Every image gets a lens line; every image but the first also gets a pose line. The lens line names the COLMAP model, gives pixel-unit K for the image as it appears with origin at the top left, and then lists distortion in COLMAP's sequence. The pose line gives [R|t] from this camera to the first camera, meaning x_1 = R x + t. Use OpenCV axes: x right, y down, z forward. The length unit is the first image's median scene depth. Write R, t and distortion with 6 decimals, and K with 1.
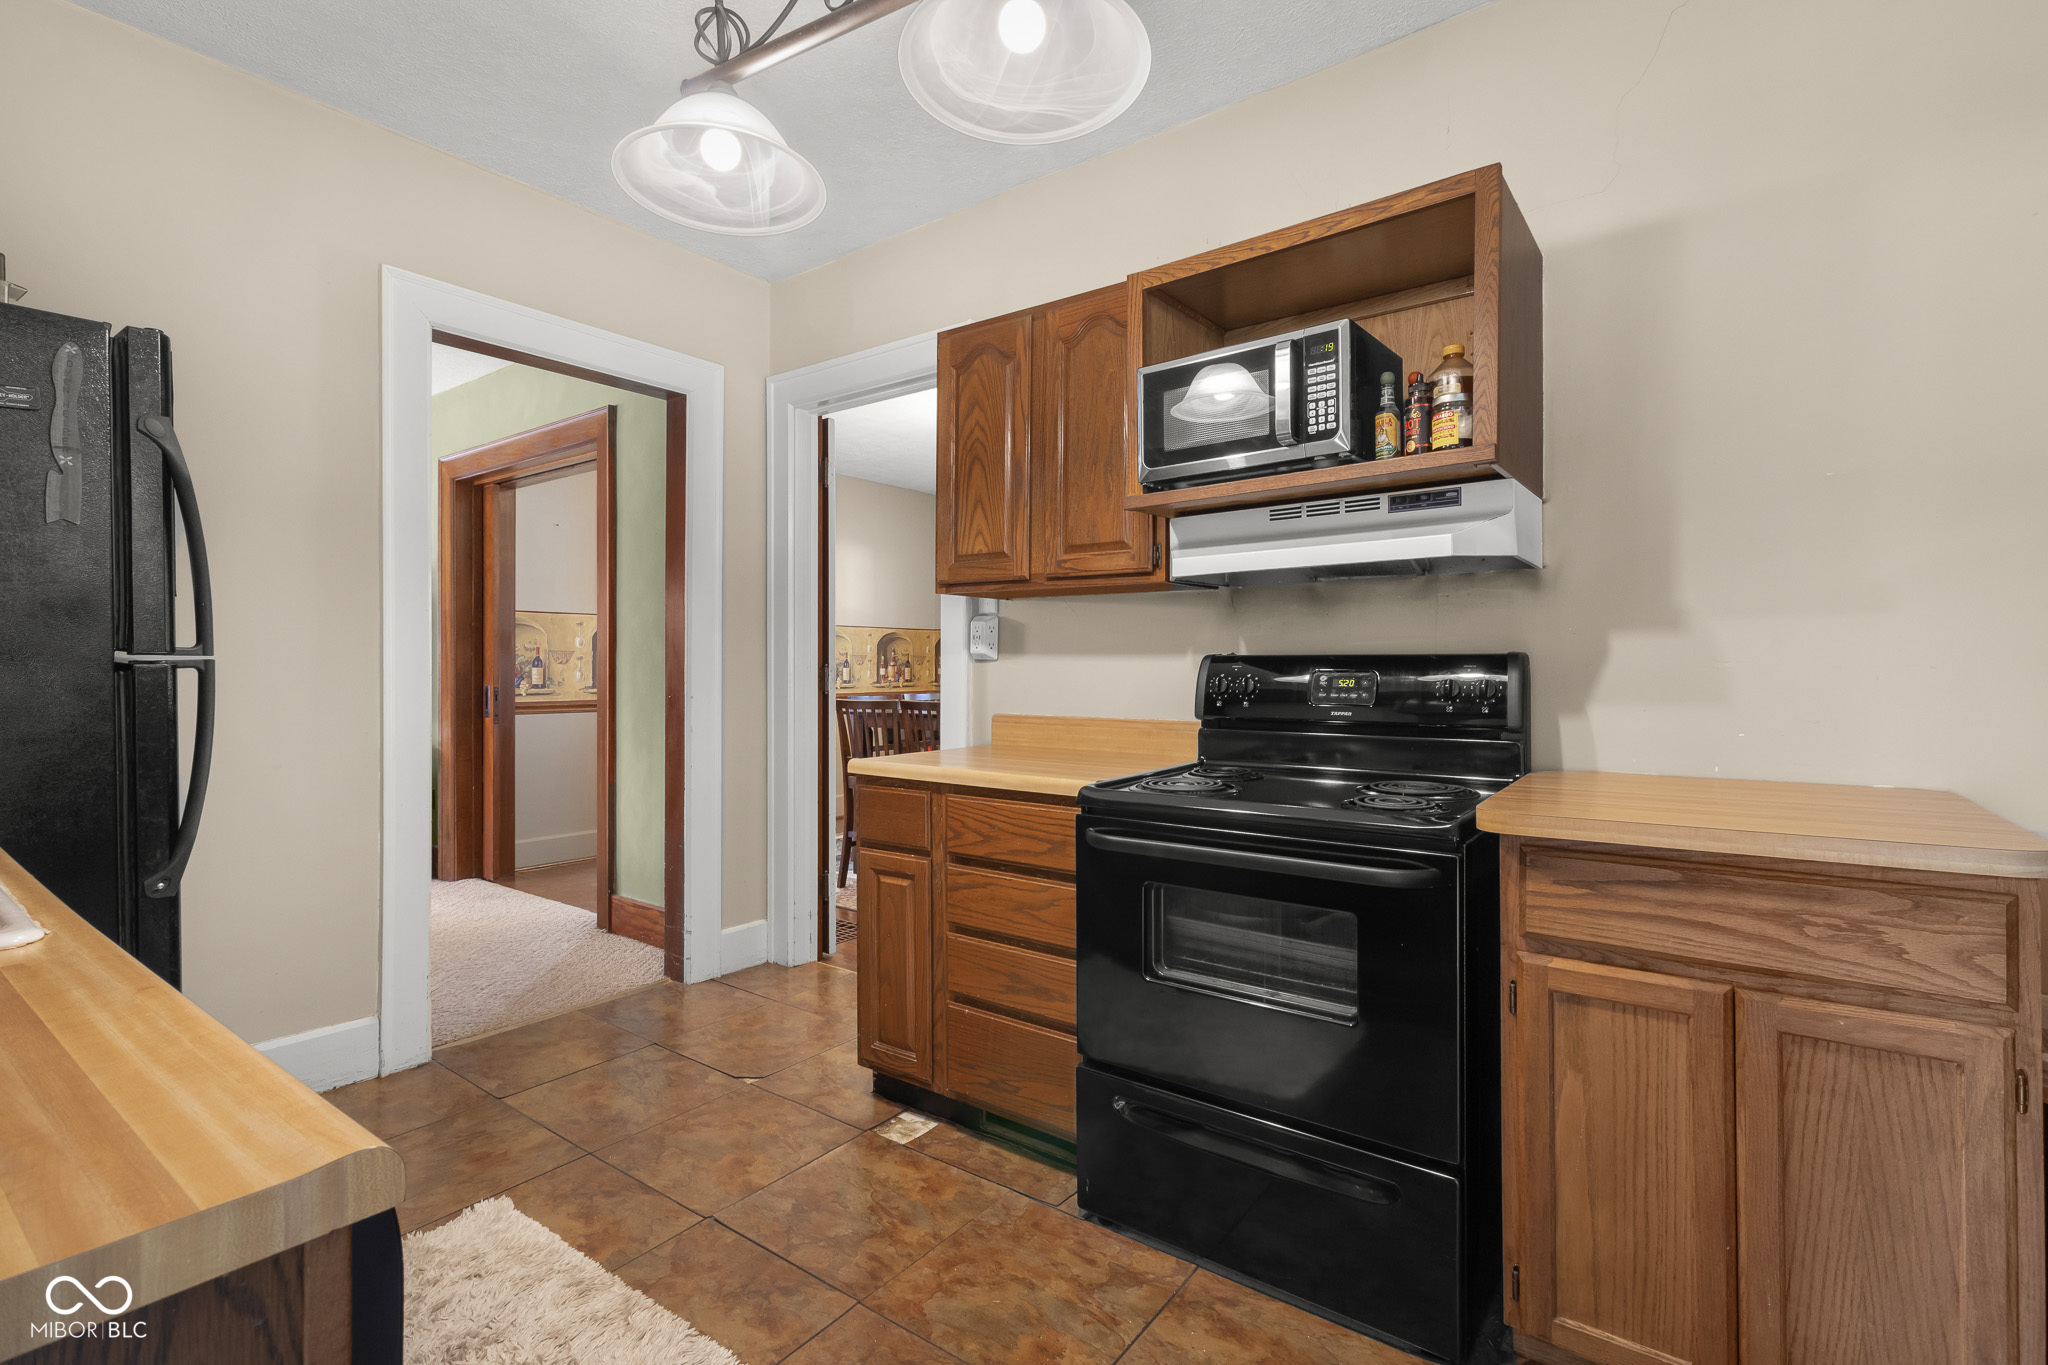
lens RADIAL K [[948.0, 0, 1025.6], [0, 948.0, 664.3], [0, 0, 1]] dist [0.001124, -0.000198]
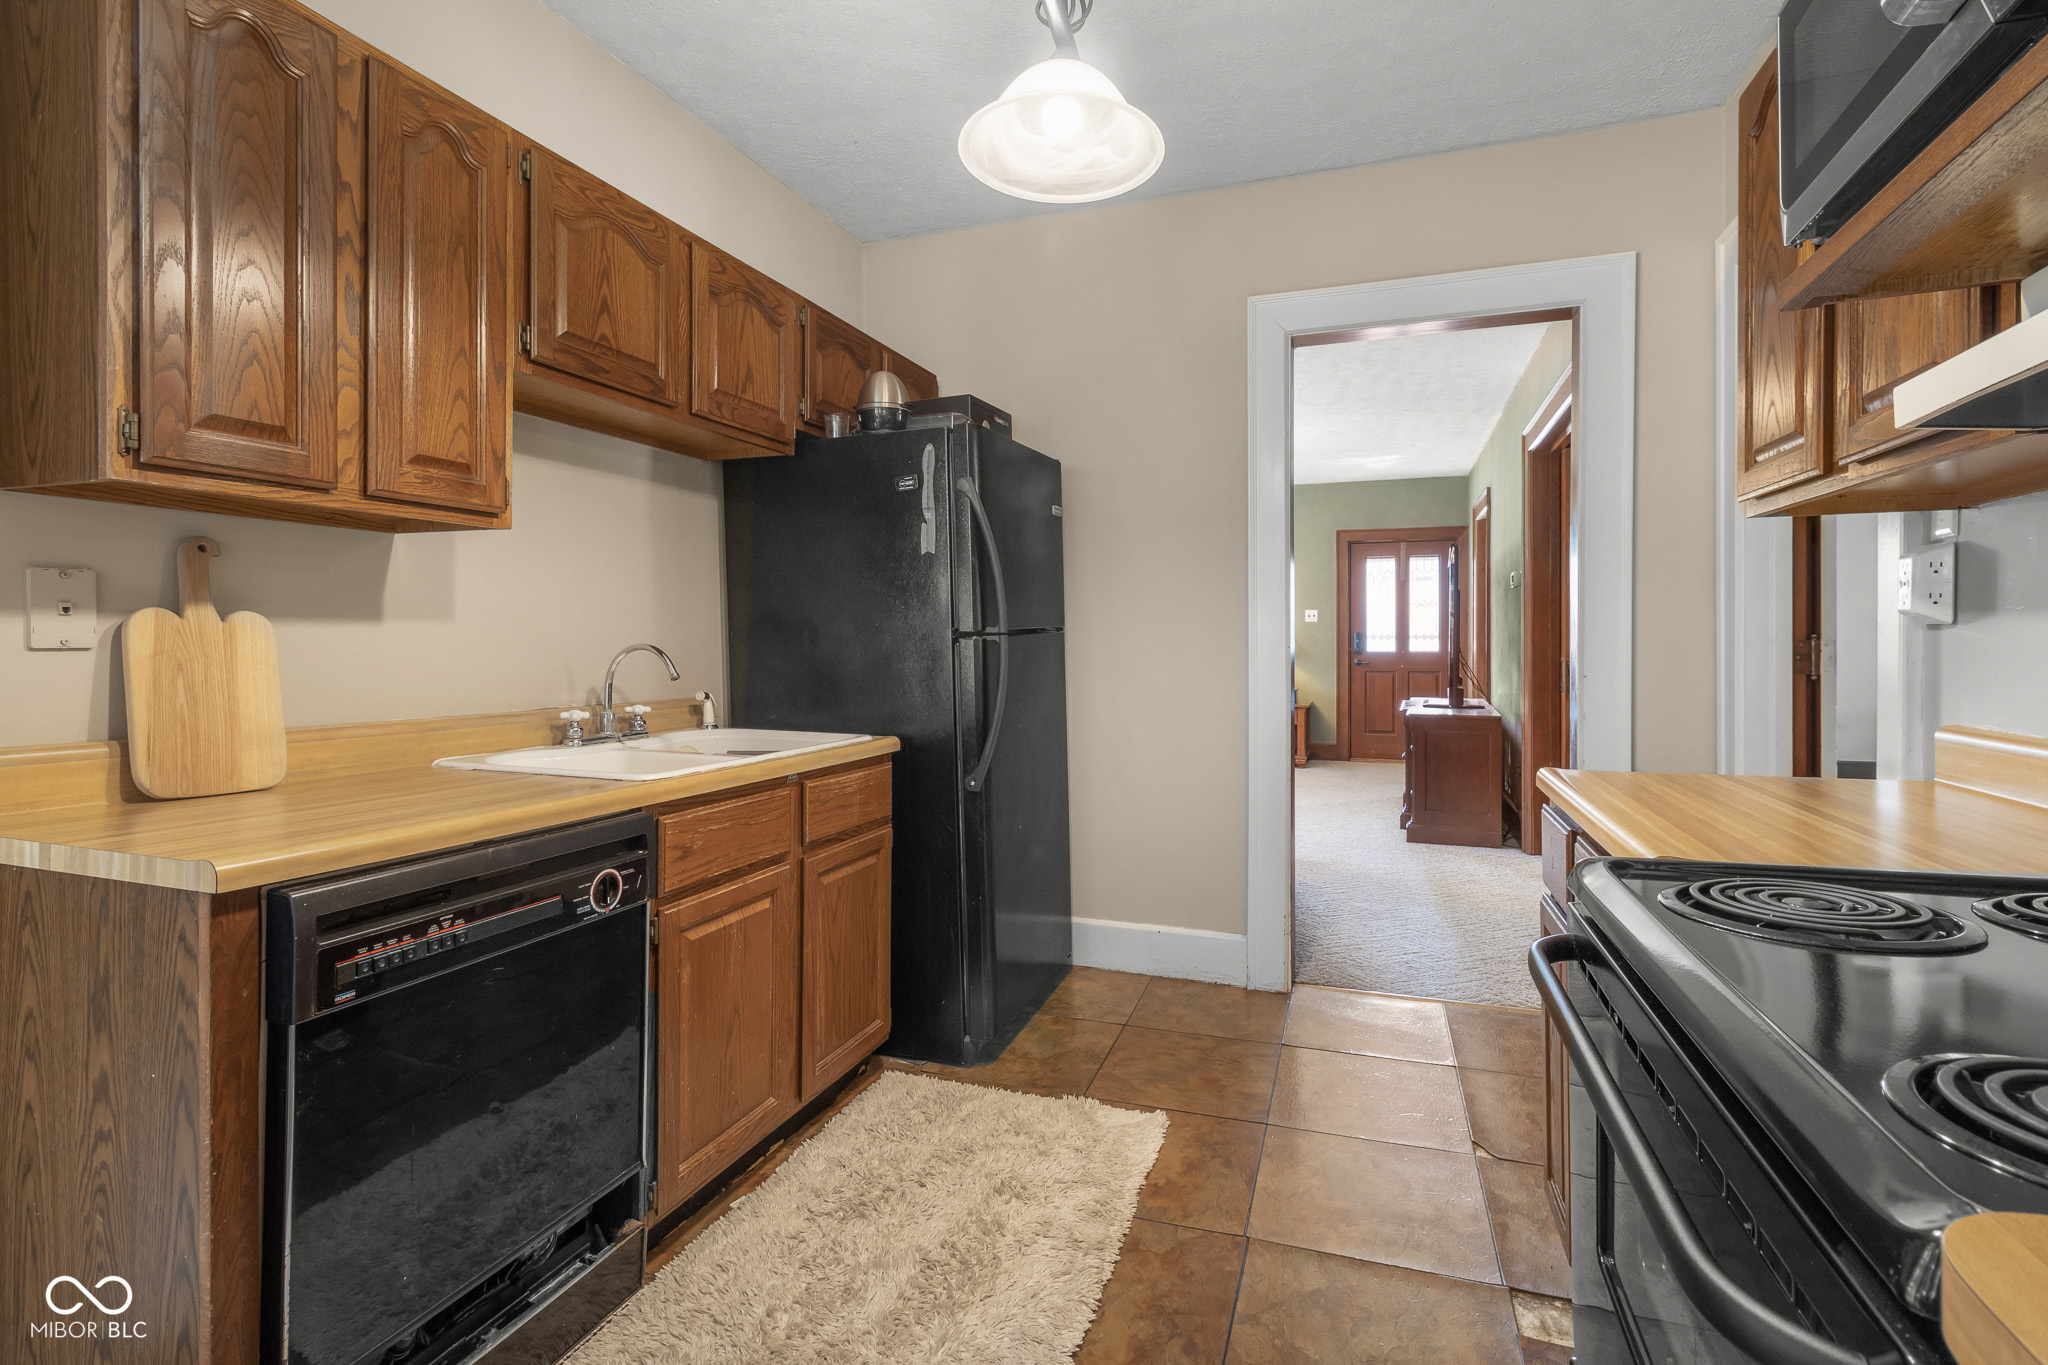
lens RADIAL K [[948.0, 0, 1040.2], [0, 948.0, 647.2], [0, 0, 1]] dist [0.001124, -0.000198]
pose [[0.295107, 0.005152, -0.955450, 0.335811], [0.007540, 0.999942, 0.007721, -0.000733], [0.955435, -0.009482, 0.295051, 0.373656]]
